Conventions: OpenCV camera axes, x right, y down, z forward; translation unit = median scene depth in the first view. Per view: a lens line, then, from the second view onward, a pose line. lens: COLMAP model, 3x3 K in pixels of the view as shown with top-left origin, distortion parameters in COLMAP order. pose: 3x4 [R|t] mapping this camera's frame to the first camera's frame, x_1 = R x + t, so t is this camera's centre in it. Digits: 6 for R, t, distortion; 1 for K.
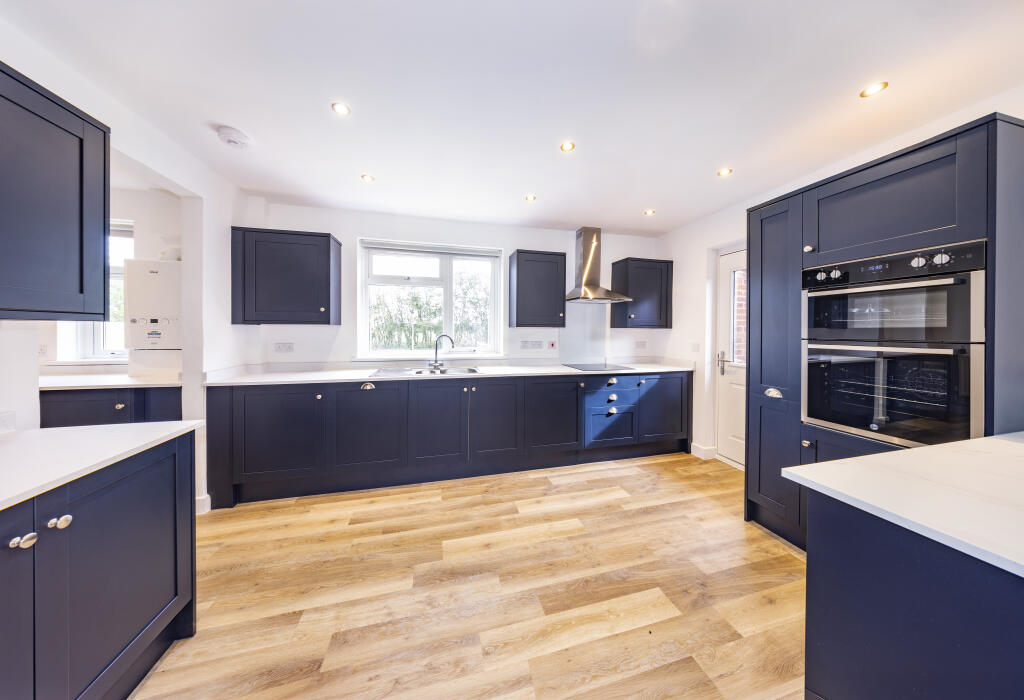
lens RADIAL K [[297.0, 0, 510.6], [0, 297.0, 334.6], [0, 0, 1]] dist [-0.000459, -0.000024]
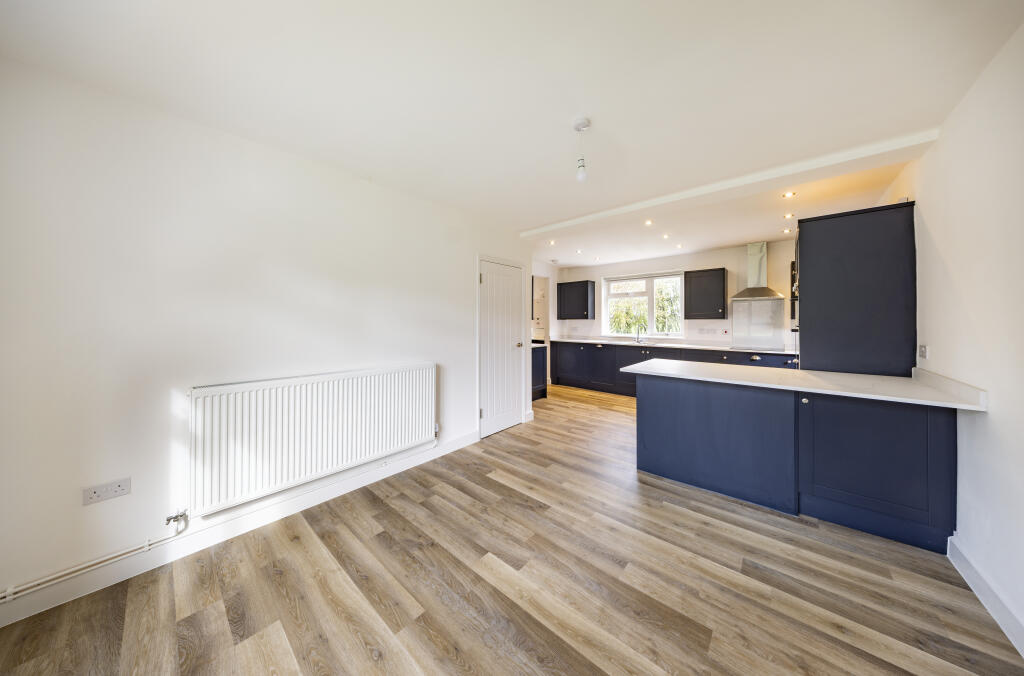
lens RADIAL K [[301.0, 0, 509.1], [0, 301.0, 322.1], [0, 0, 1]] dist [0.000004, 0.000000]
pose [[0.580683, -0.003055, -0.814124, 0.851204], [-0.009337, 0.999902, -0.010412, 0.016004], [0.814076, 0.013647, 0.580598, -0.778304]]
